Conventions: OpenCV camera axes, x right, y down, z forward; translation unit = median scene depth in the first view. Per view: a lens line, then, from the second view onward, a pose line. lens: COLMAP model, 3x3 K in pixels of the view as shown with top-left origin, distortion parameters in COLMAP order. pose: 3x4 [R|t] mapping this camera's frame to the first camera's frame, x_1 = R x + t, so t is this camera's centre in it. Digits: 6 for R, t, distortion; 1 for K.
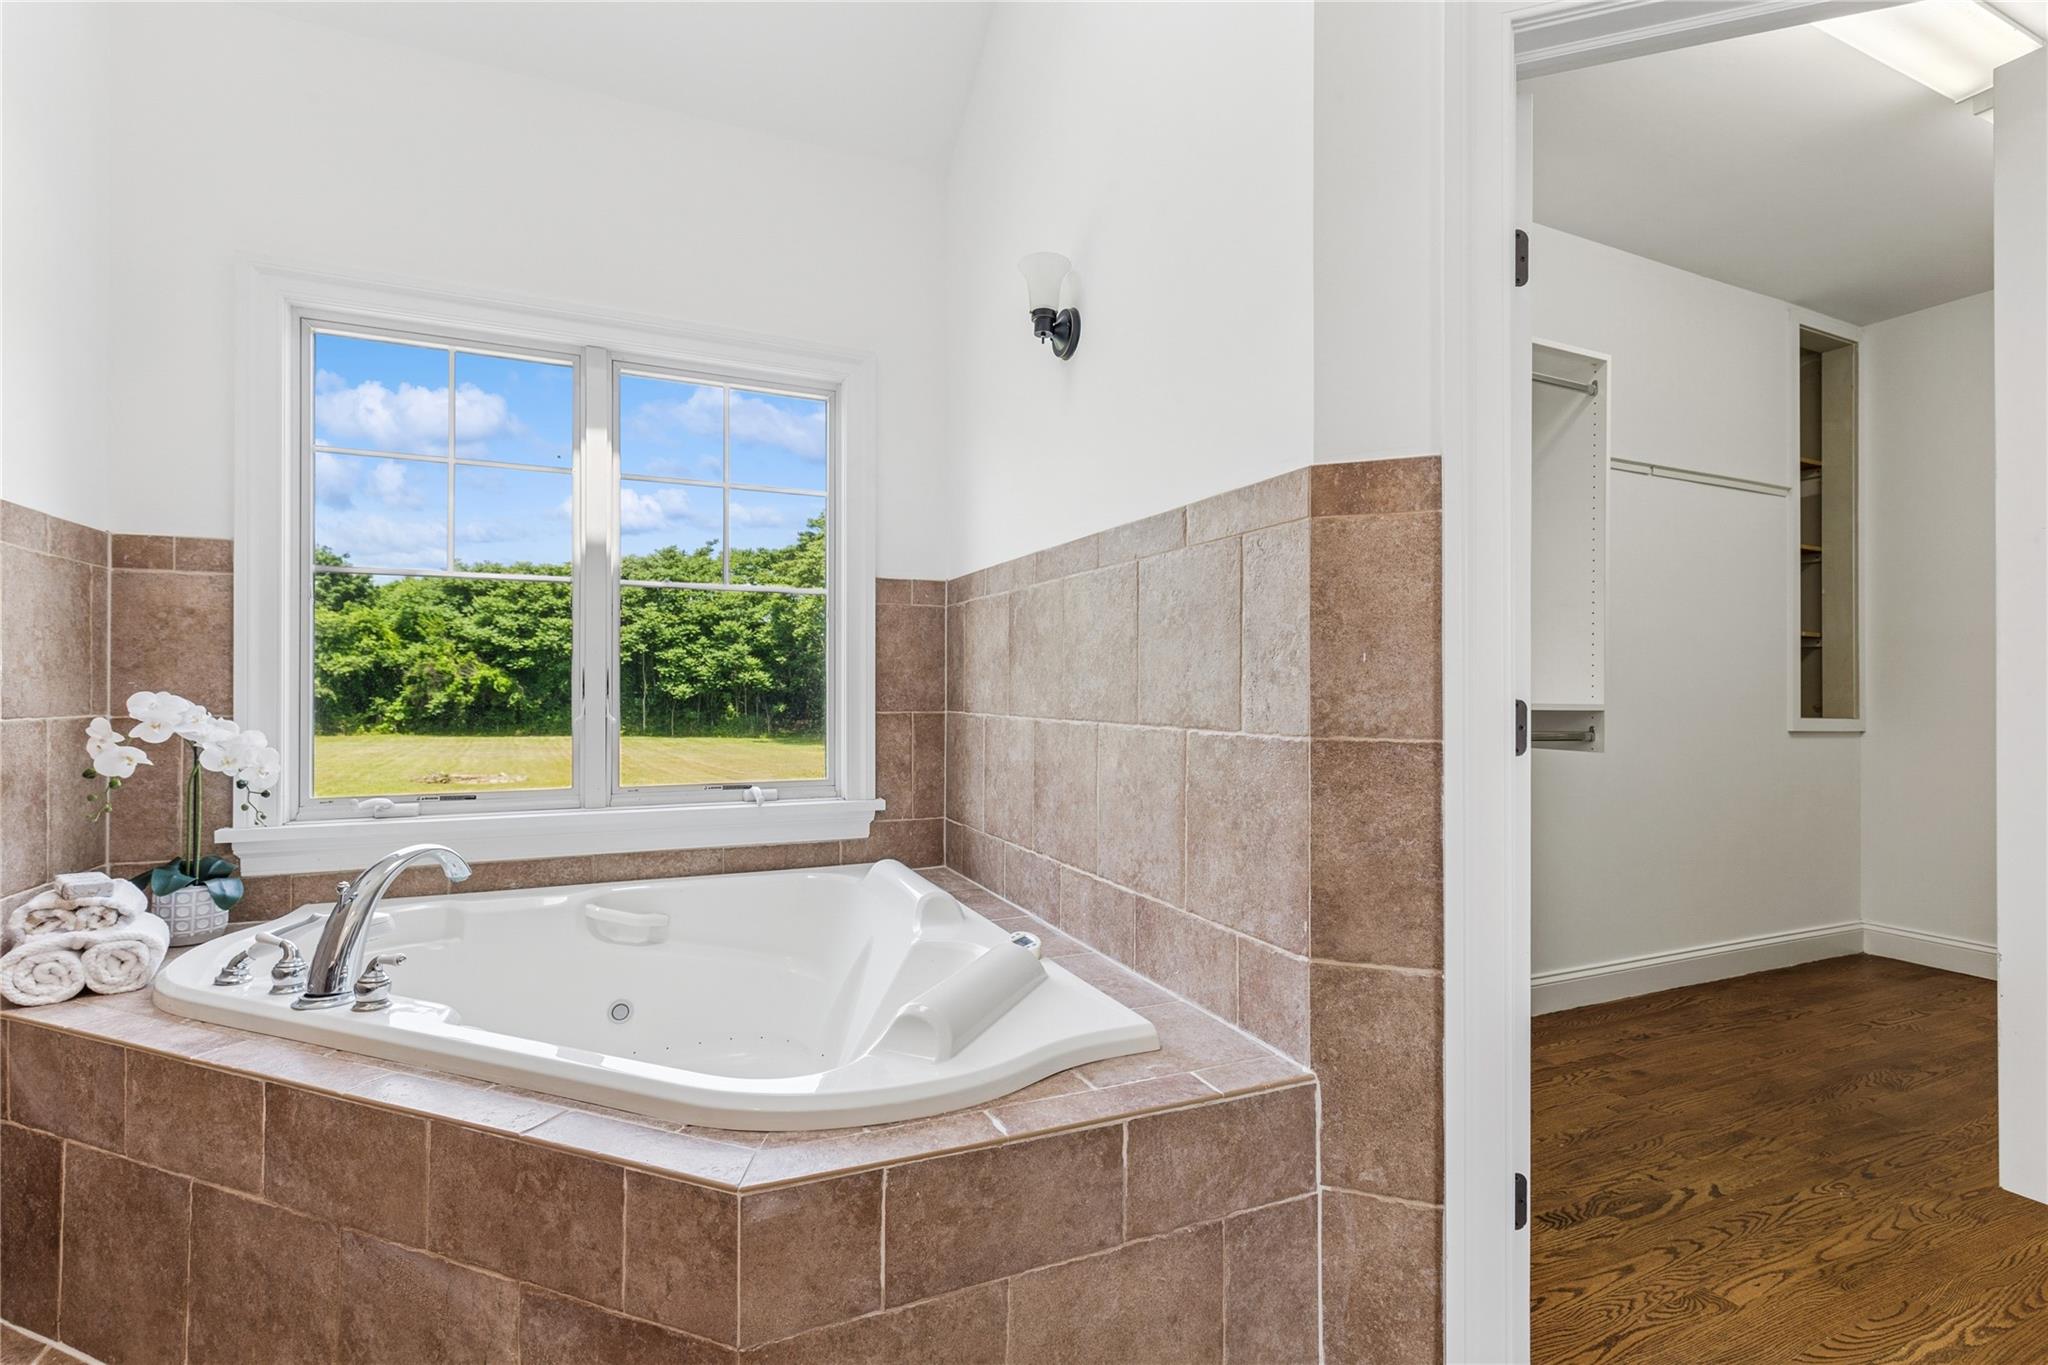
lens RADIAL K [[939.6, 0, 1034.0], [0, 939.6, 693.8], [0, 0, 1]] dist [0.009758, -0.003270]
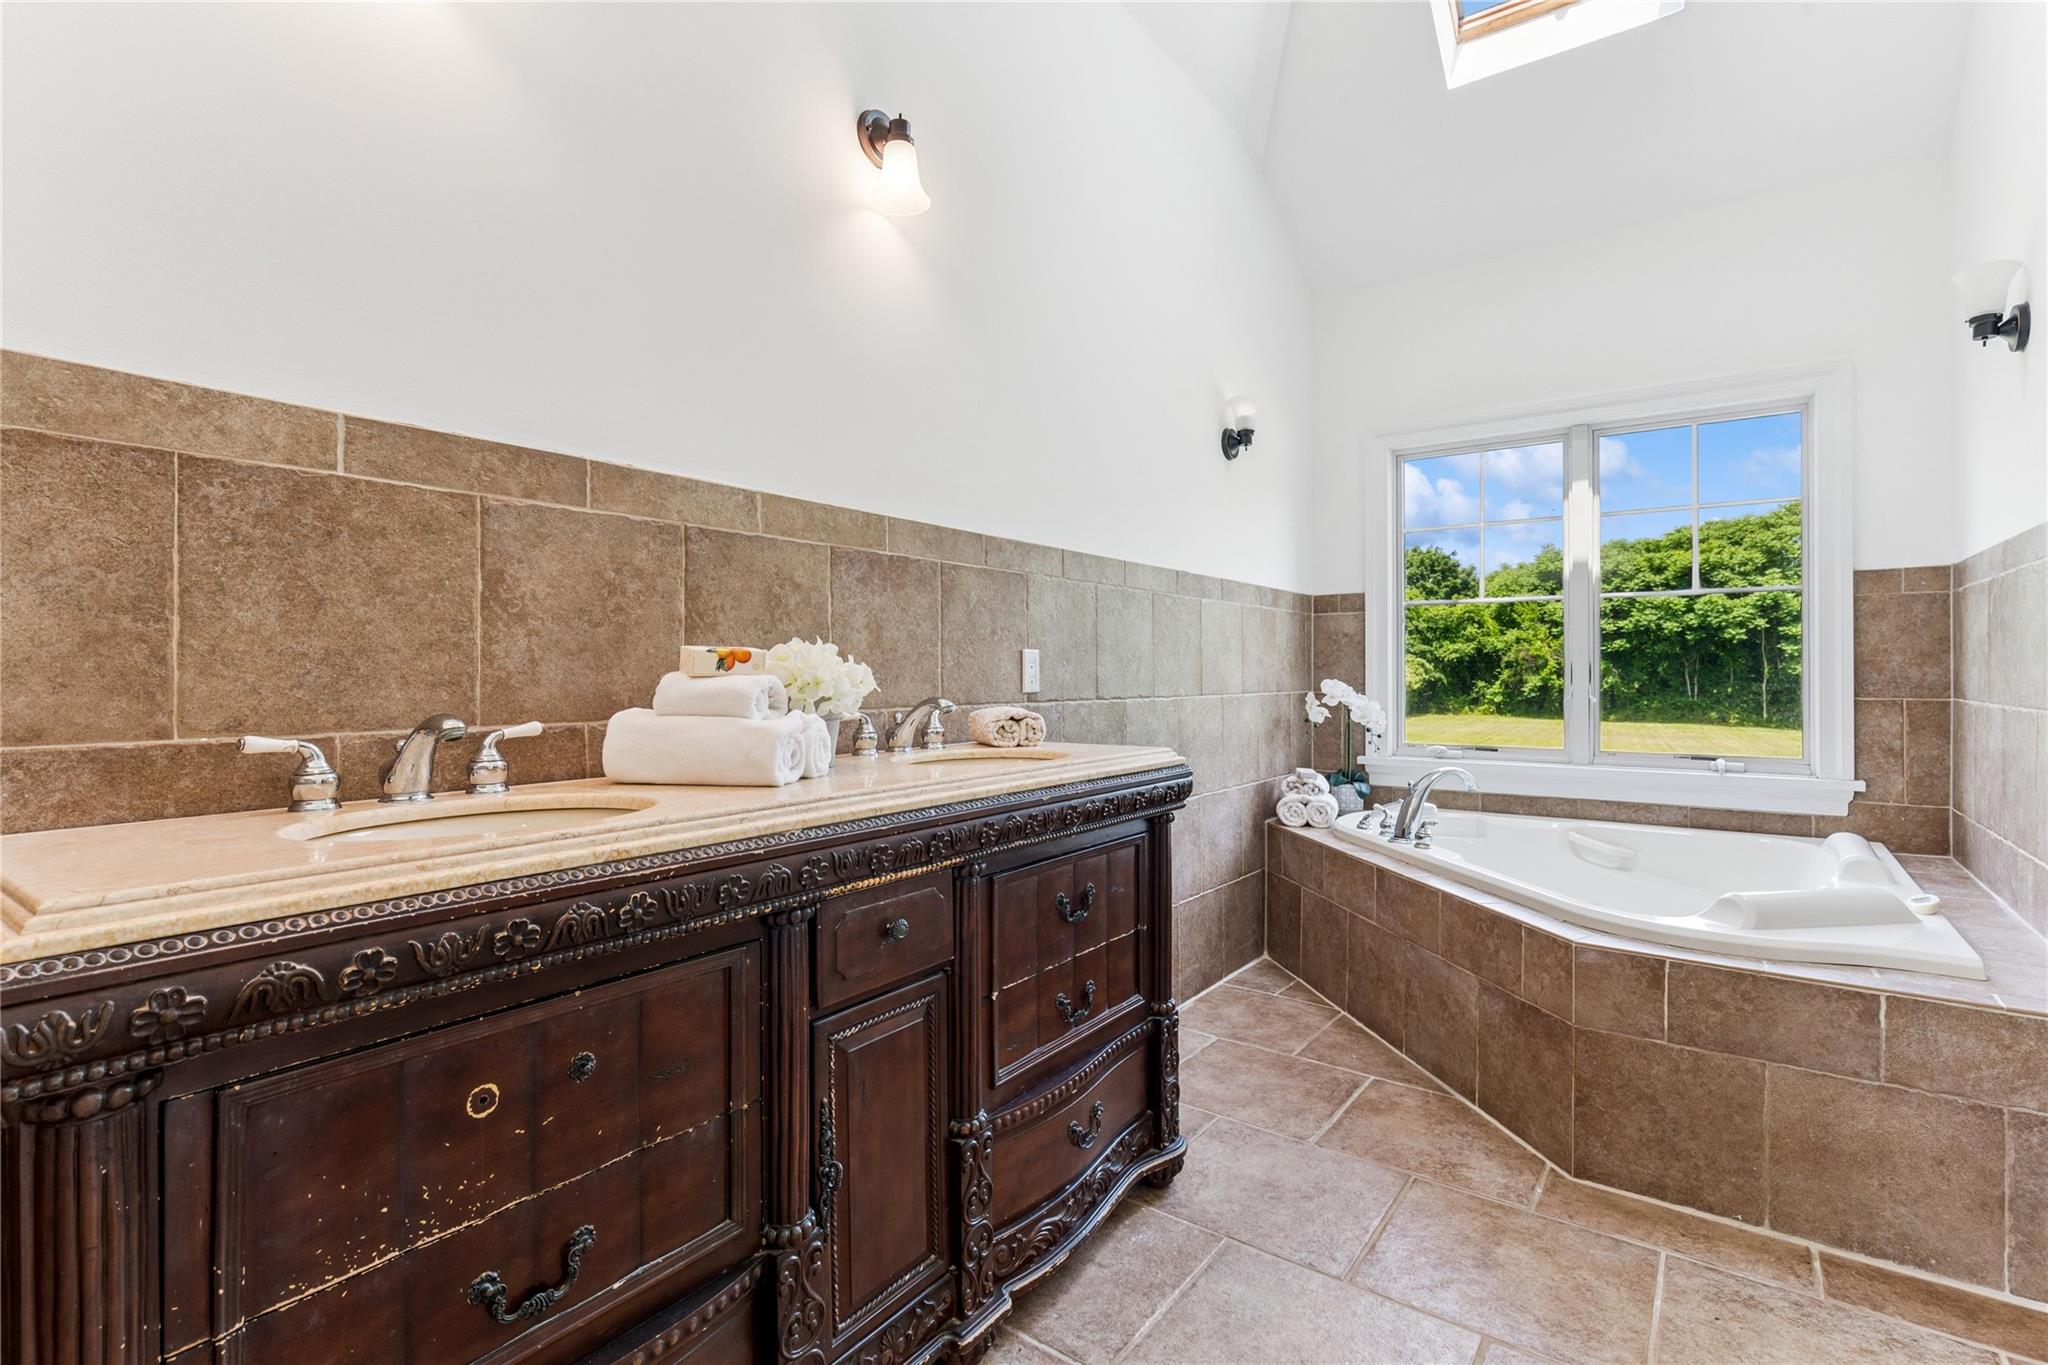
lens RADIAL K [[970.2, 0, 1017.5], [0, 970.2, 663.9], [0, 0, 1]] dist [-0.002163, 0.000001]
pose [[0.493757, -0.012158, -0.869515, 0.326059], [0.000065, 0.999903, -0.013945, -0.003917], [0.869600, 0.006829, 0.493710, -0.367796]]
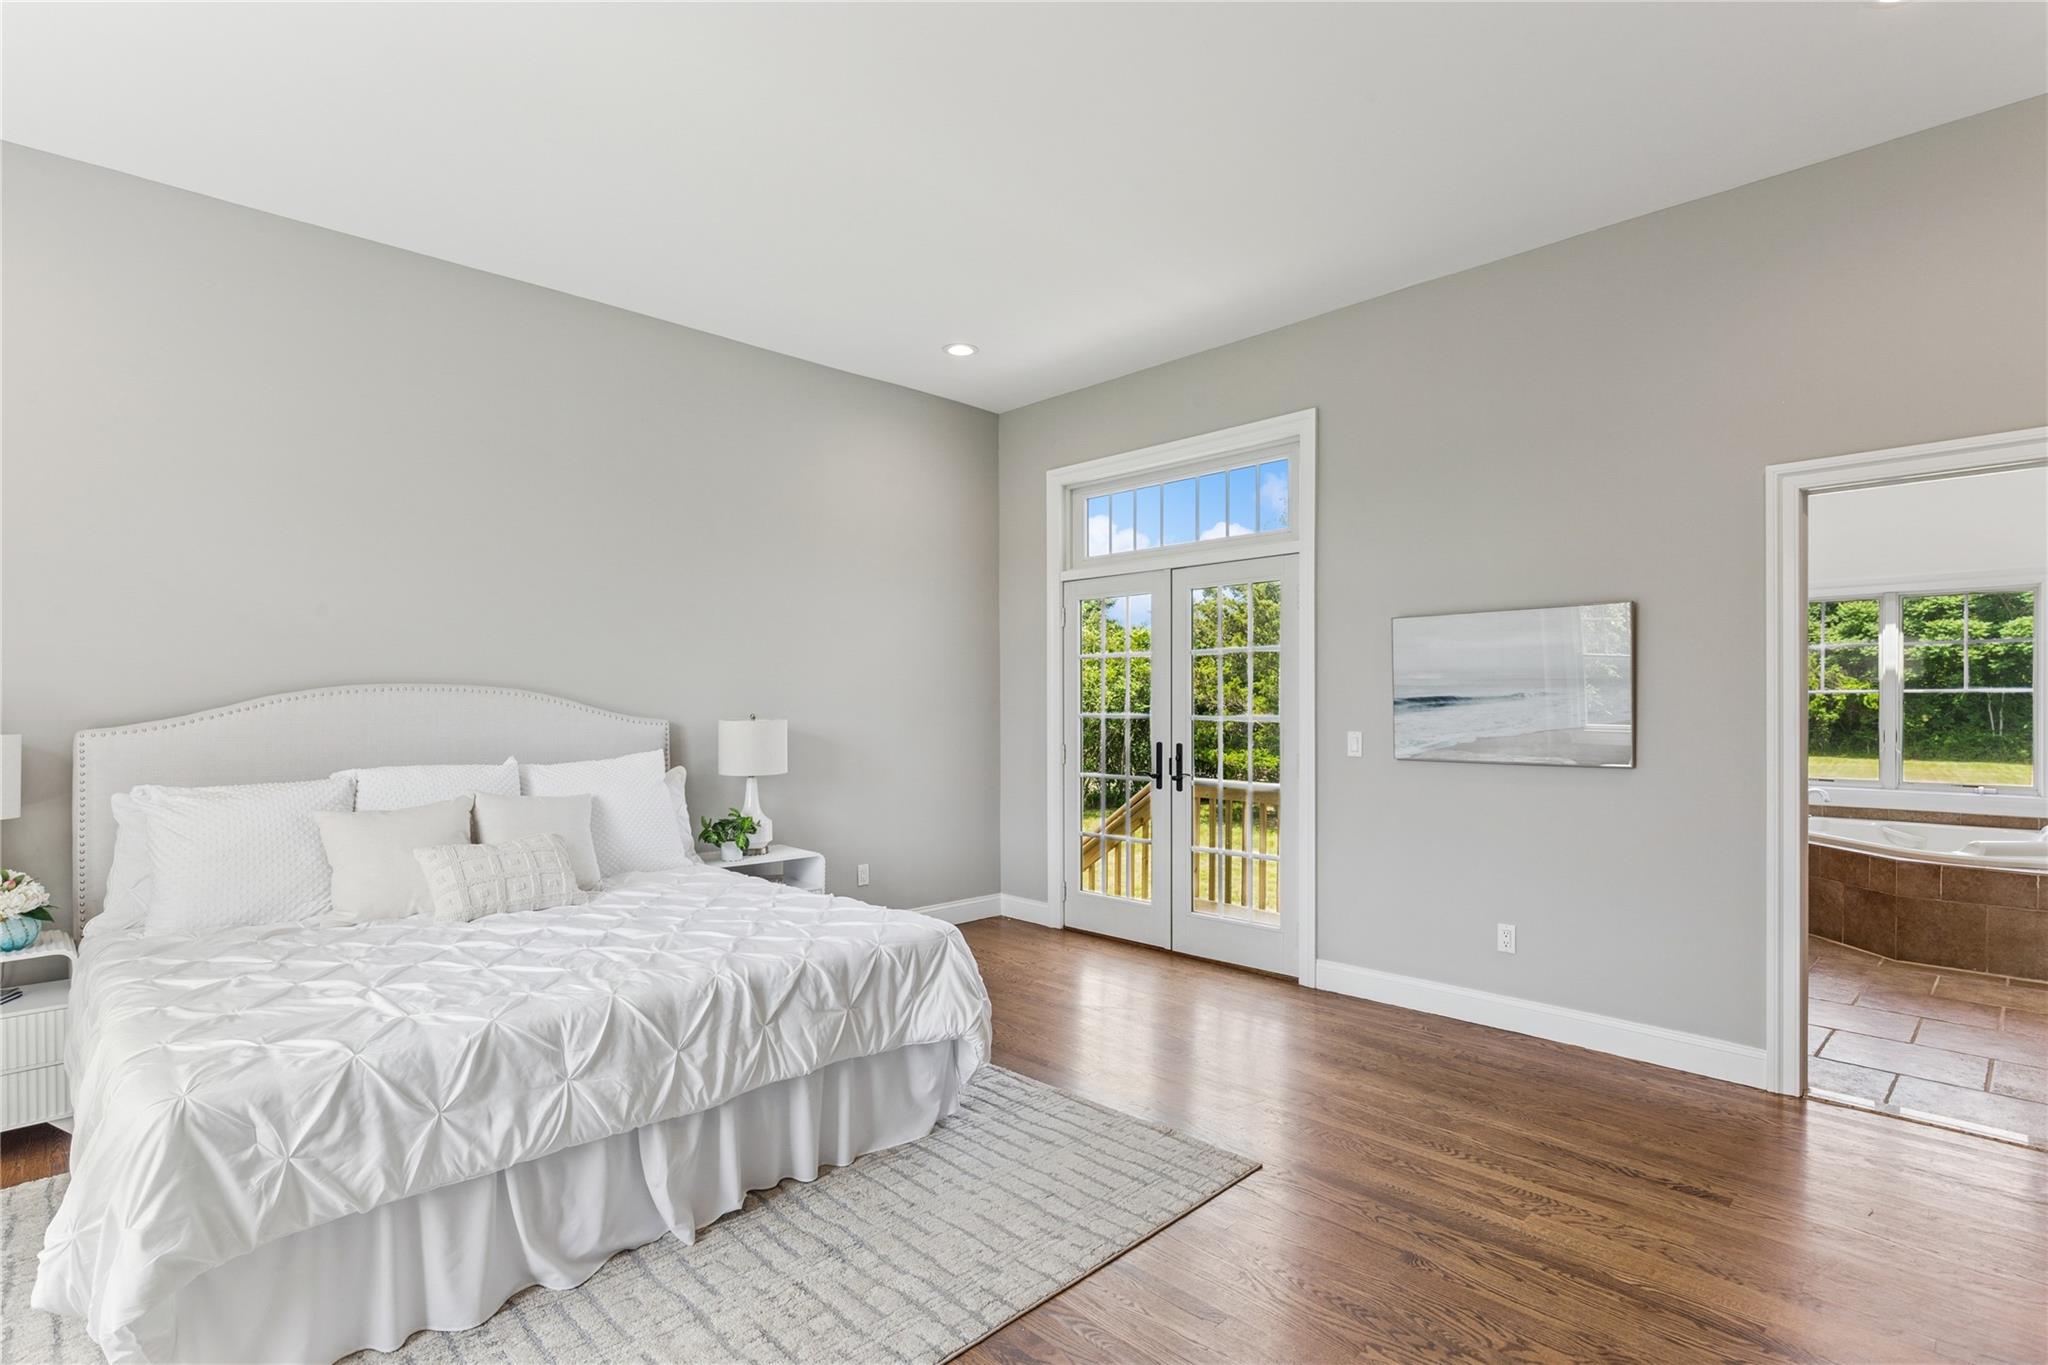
lens RADIAL K [[970.2, 0, 1025.9], [0, 970.2, 705.9], [0, 0, 1]] dist [-0.002163, 0.000001]
pose [[0.329761, -0.004624, -0.944053, 1.039186], [0.002313, 0.999989, -0.004090, -0.078501], [0.944062, -0.000835, 0.329768, -1.722714]]
